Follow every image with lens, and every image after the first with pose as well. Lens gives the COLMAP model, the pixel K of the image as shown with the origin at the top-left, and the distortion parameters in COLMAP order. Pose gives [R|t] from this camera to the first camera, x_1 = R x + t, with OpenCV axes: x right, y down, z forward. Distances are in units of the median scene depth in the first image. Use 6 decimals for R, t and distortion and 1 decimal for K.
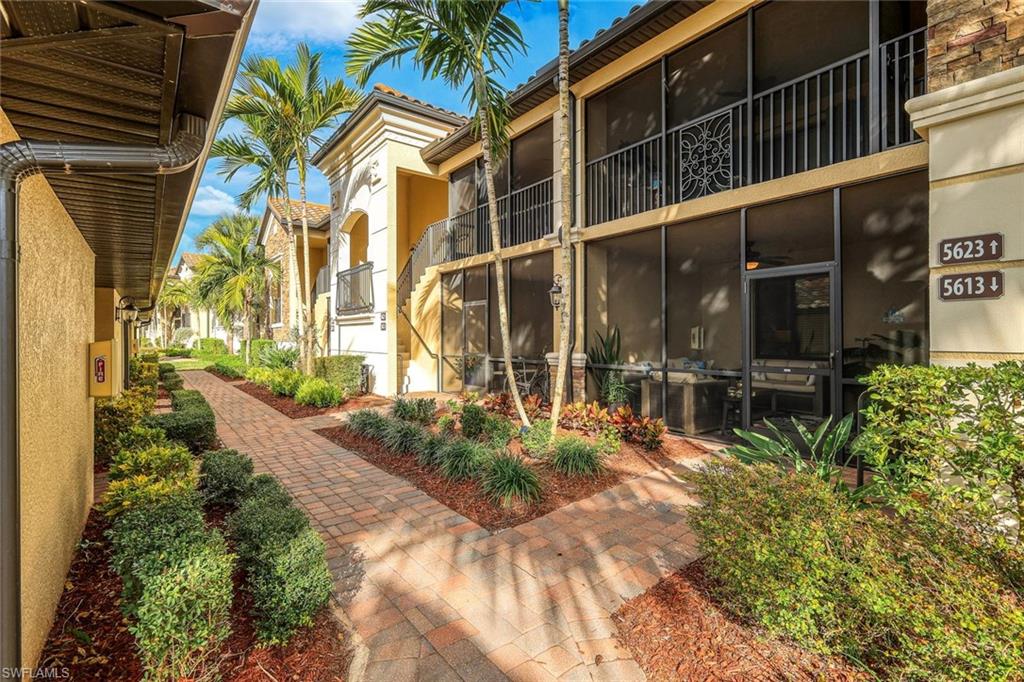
lens RADIAL K [[481.6, 0, 511.7], [0, 481.6, 339.5], [0, 0, 1]] dist [0.011042, -0.000389]
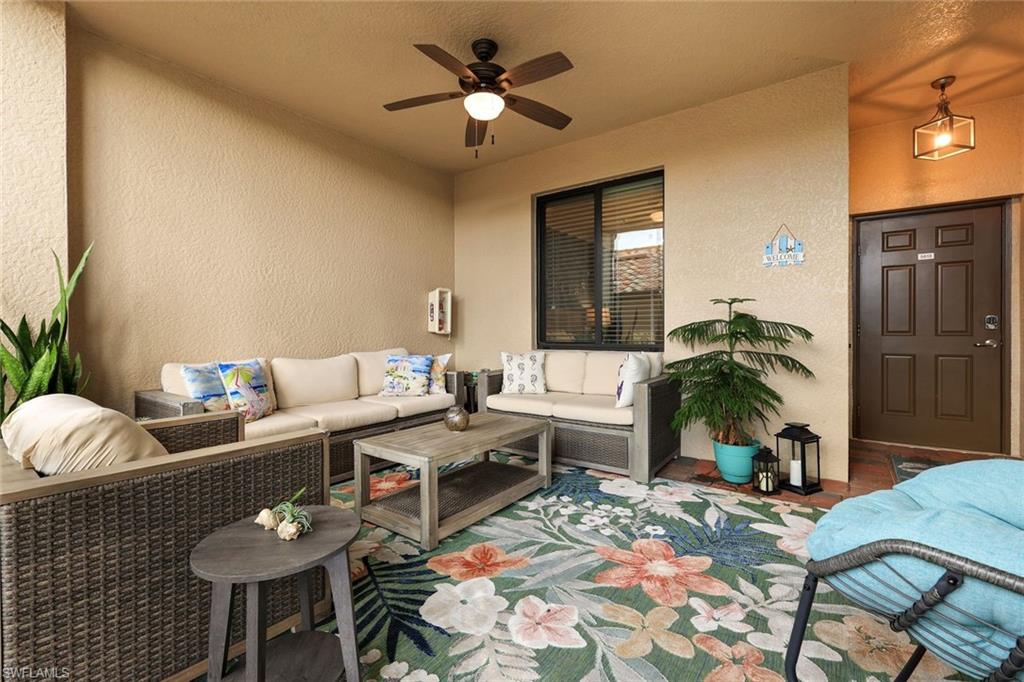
lens RADIAL K [[452.1, 0, 513.0], [0, 452.1, 340.3], [0, 0, 1]] dist [0.008229, -0.001185]
pose [[0.961241, 0.001272, 0.275708, 0.413406], [-0.000729, 0.999998, -0.002071, 0.035869], [-0.275710, 0.001789, 0.961239, 0.641714]]
